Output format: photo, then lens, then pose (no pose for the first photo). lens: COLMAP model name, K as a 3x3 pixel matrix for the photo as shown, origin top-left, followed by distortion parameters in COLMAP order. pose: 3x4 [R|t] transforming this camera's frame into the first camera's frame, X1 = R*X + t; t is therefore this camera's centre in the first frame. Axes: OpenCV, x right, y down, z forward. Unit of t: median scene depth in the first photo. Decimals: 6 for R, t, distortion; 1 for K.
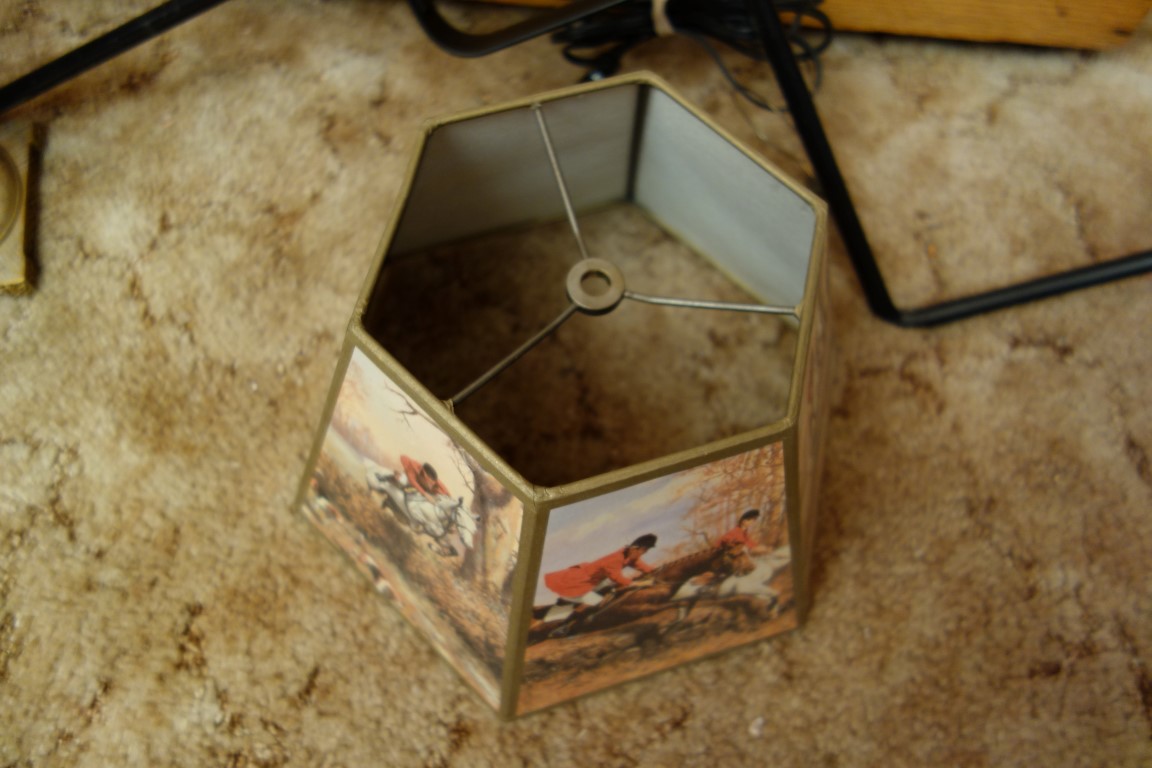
lens RADIAL K [[903.8, 0, 576.0], [0, 903.8, 384.0], [0, 0, 1]] dist [0.001494, 0.001383]
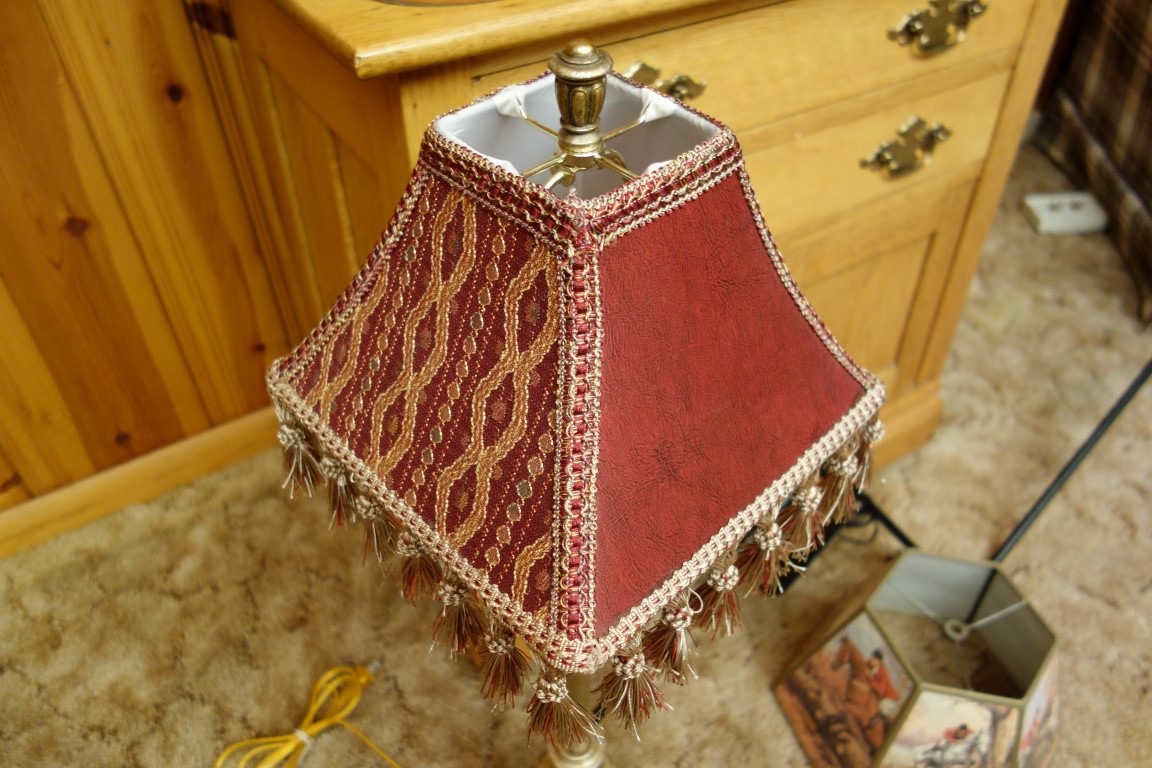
lens RADIAL K [[903.8, 0, 576.0], [0, 903.8, 384.0], [0, 0, 1]] dist [0.001494, 0.001383]
pose [[0.797164, -0.412586, 0.440798, -1.105235], [0.560457, 0.777192, -0.286112, -0.366990], [-0.224539, 0.475126, 0.850786, -0.826603]]
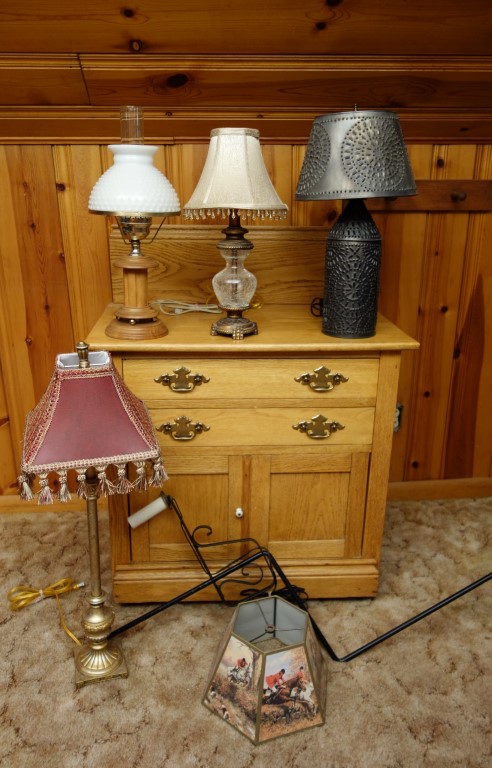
lens RADIAL K [[626.4, 0, 246.0], [0, 626.4, 384.0], [0, 0, 1]] dist [0.016177, 0.001284]
pose [[0.988772, -0.049603, 0.140959, -0.404909], [0.136934, 0.678413, -0.721807, 1.087025], [-0.059825, 0.733005, 0.677588, -1.843874]]
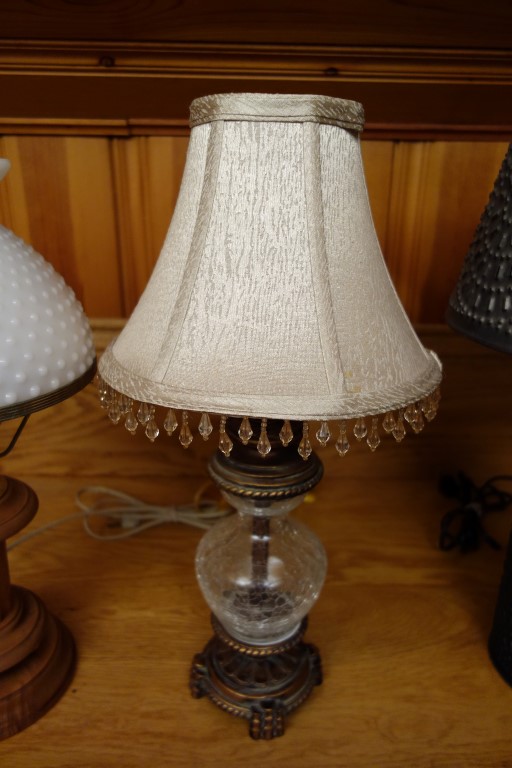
lens RADIAL K [[602.5, 0, 256.0], [0, 602.5, 384.0], [0, 0, 1]] dist [0.001494, 0.001383]
pose [[0.991807, -0.031271, 0.123859, -0.144051], [0.108940, 0.713410, -0.692228, -0.848760], [-0.066715, 0.700049, 0.710971, -1.097220]]
